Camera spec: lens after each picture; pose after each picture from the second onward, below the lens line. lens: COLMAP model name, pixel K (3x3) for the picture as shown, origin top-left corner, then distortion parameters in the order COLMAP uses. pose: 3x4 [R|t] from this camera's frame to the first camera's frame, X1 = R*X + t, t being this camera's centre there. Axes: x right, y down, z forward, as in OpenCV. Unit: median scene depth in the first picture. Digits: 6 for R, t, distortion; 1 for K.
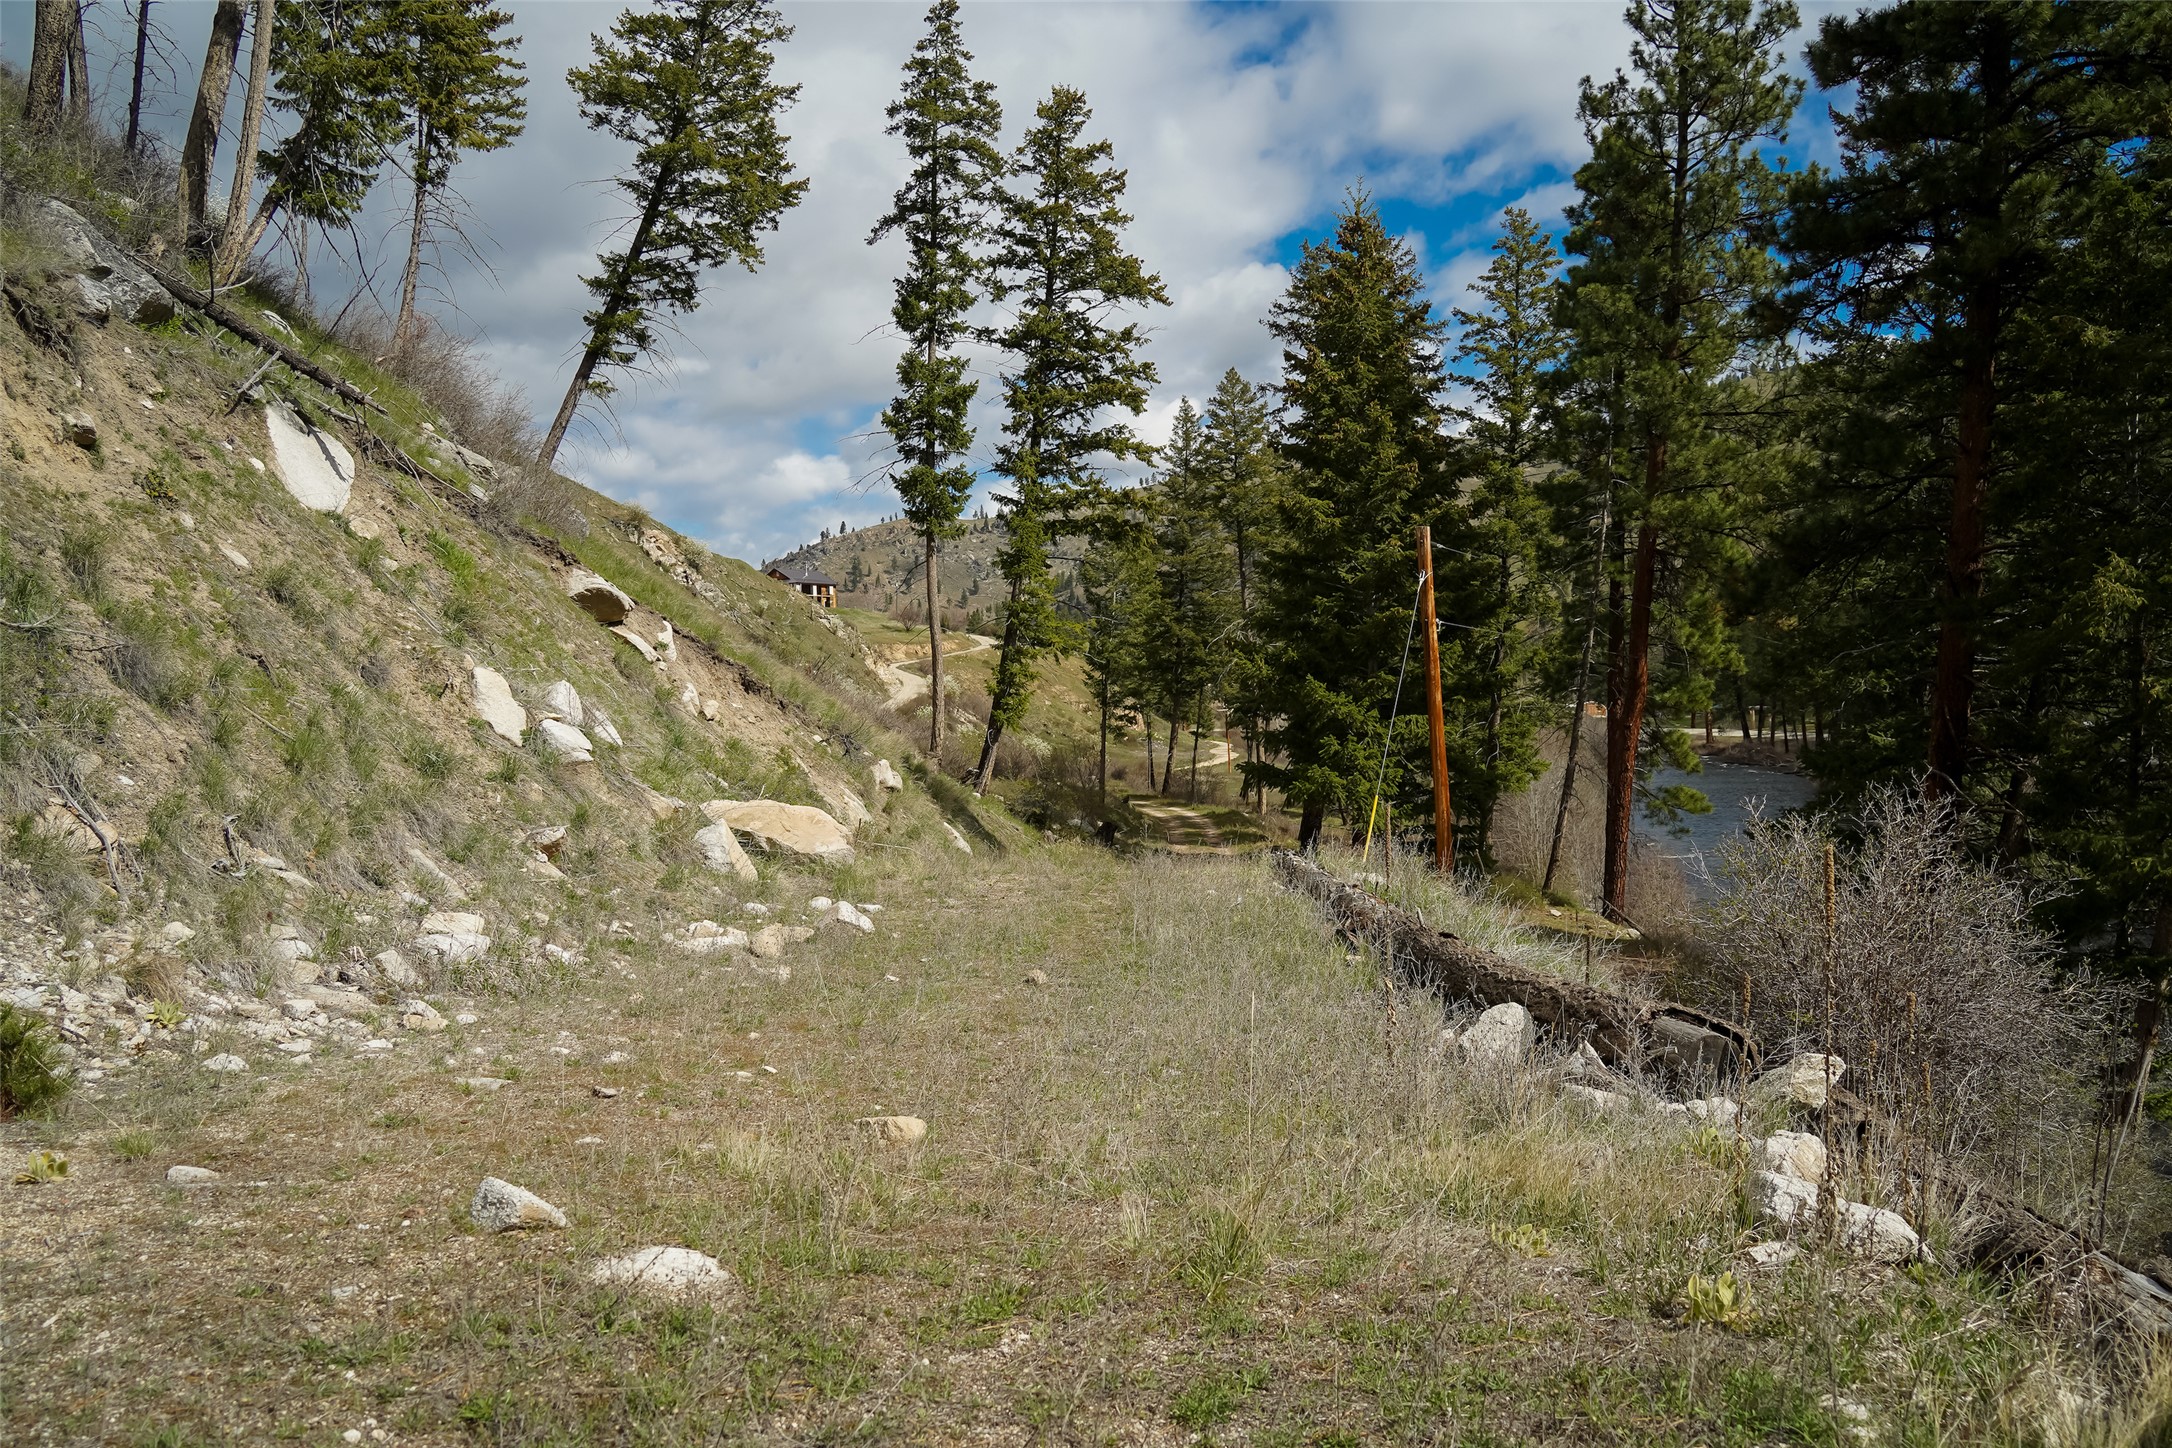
lens RADIAL K [[1752.7, 0, 1102.2], [0, 1752.7, 725.4], [0, 0, 1]] dist [-0.063024, 0.054965]
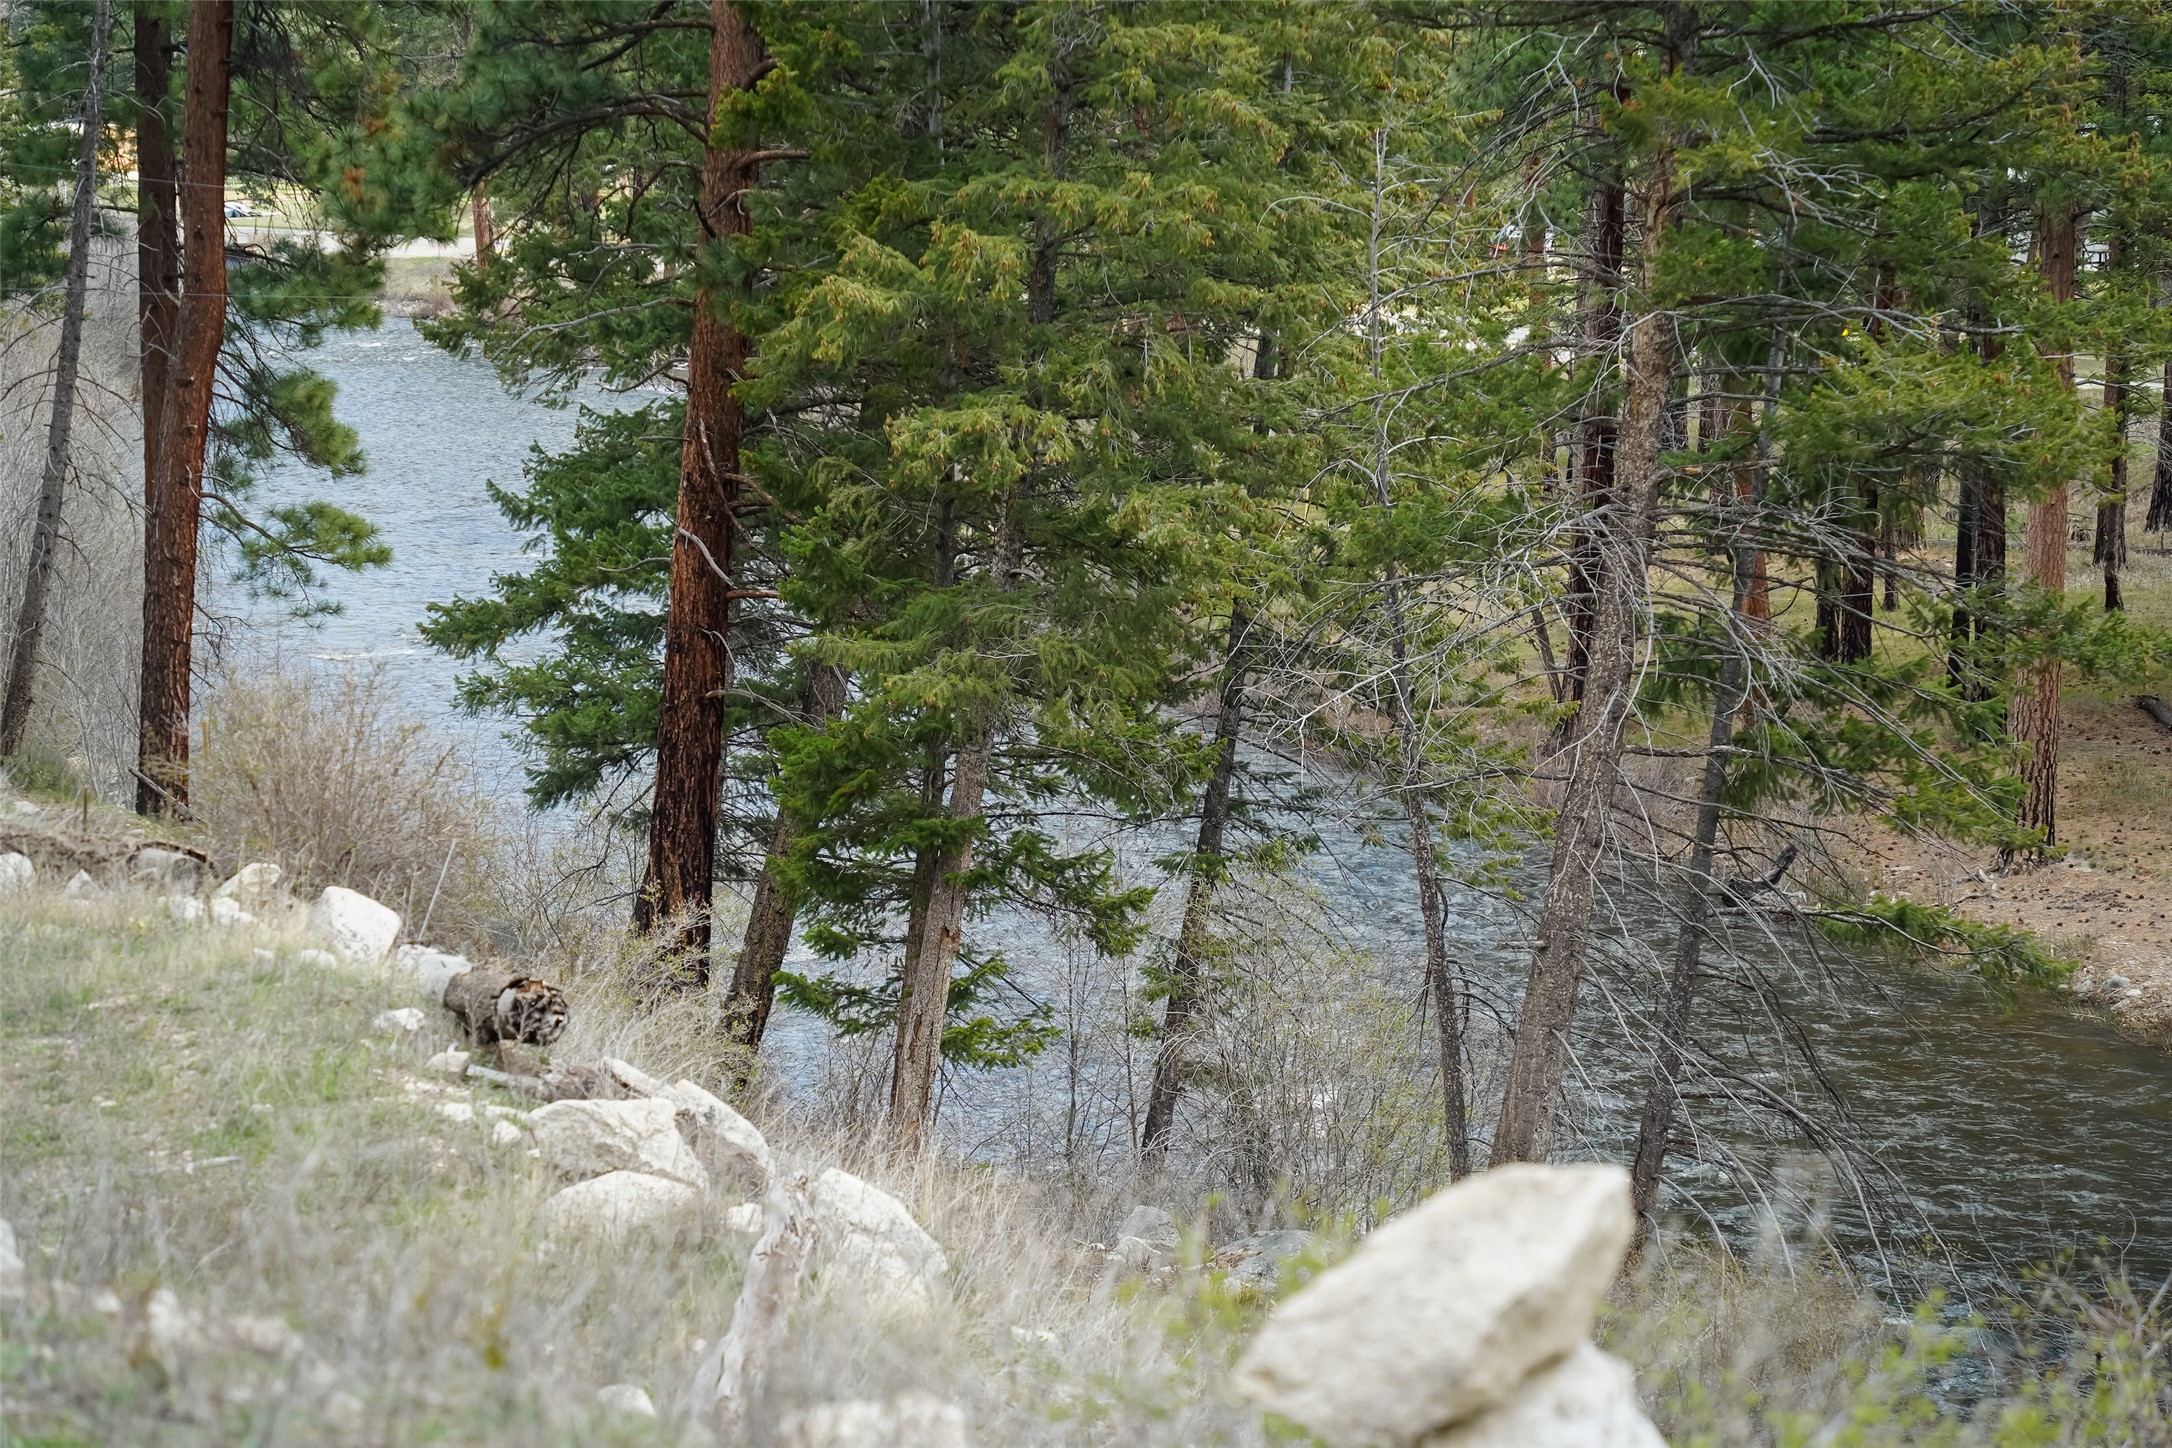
lens RADIAL K [[6095.4, 0, 1141.9], [0, 6095.4, 723.1], [0, 0, 1]] dist [0.823052, 0.418396]
pose [[0.906709, -0.036998, 0.420132, -0.159580], [0.000757, 0.996286, 0.086102, -0.053862], [-0.421757, -0.077751, 0.903369, -0.588623]]
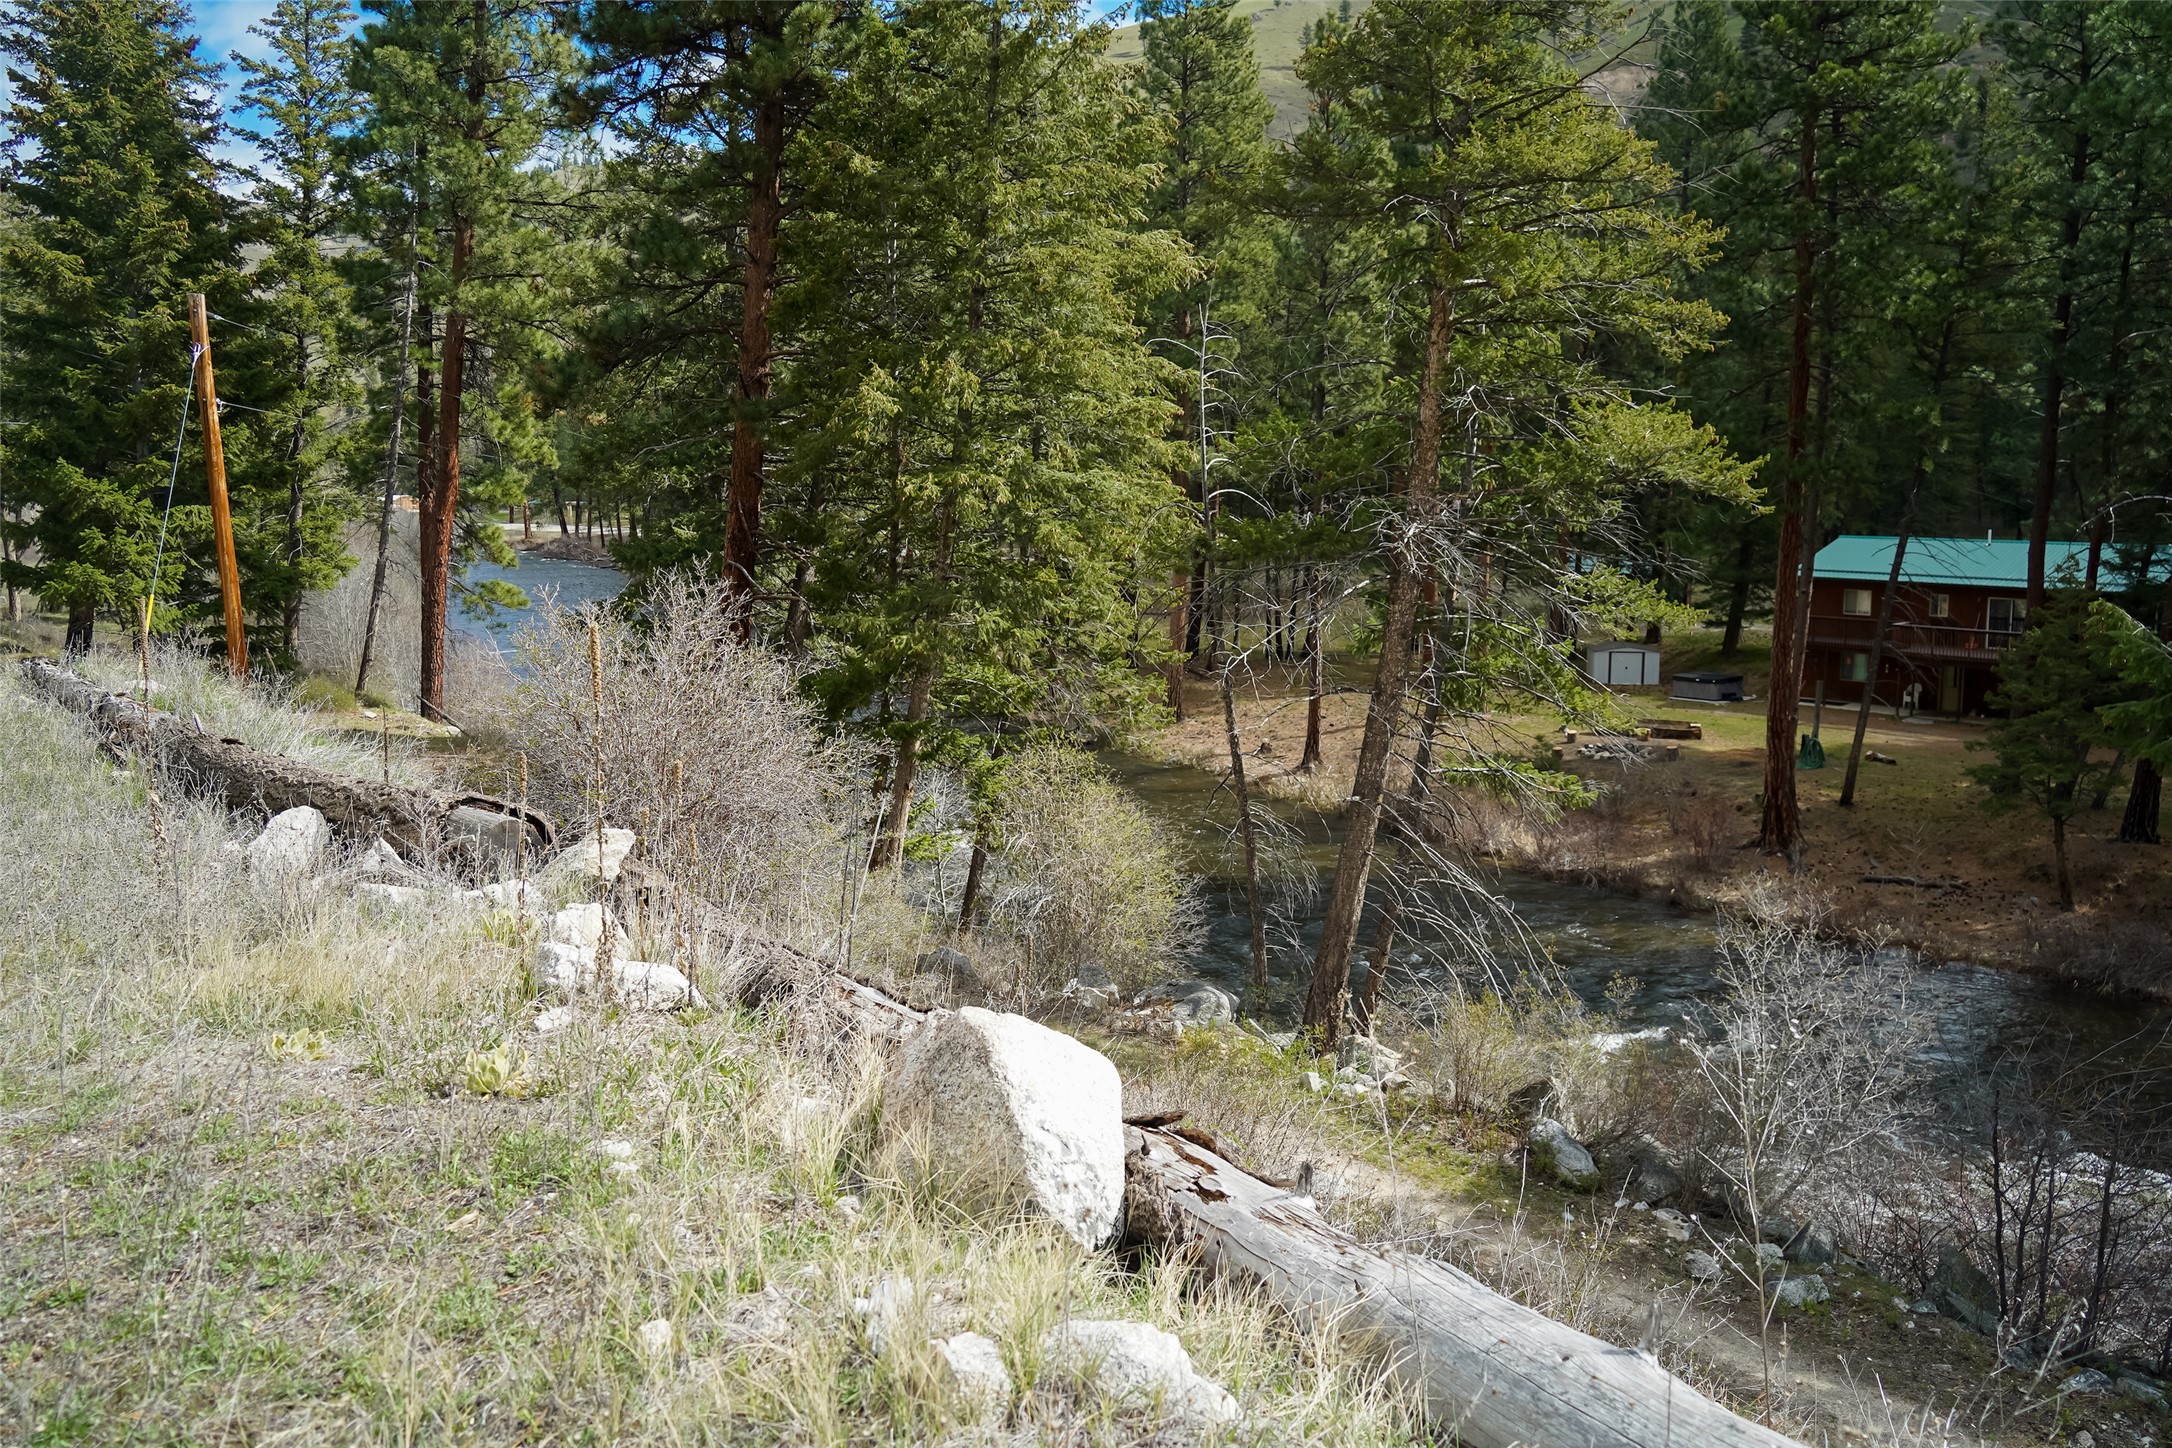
lens RADIAL K [[1749.7, 0, 1099.8], [0, 1749.7, 717.0], [0, 0, 1]] dist [-0.062888, 0.050450]
pose [[0.795103, -0.060826, 0.603416, 0.003100], [-0.007327, 0.993922, 0.109844, 0.000891], [-0.606430, -0.091758, 0.789825, -0.000113]]
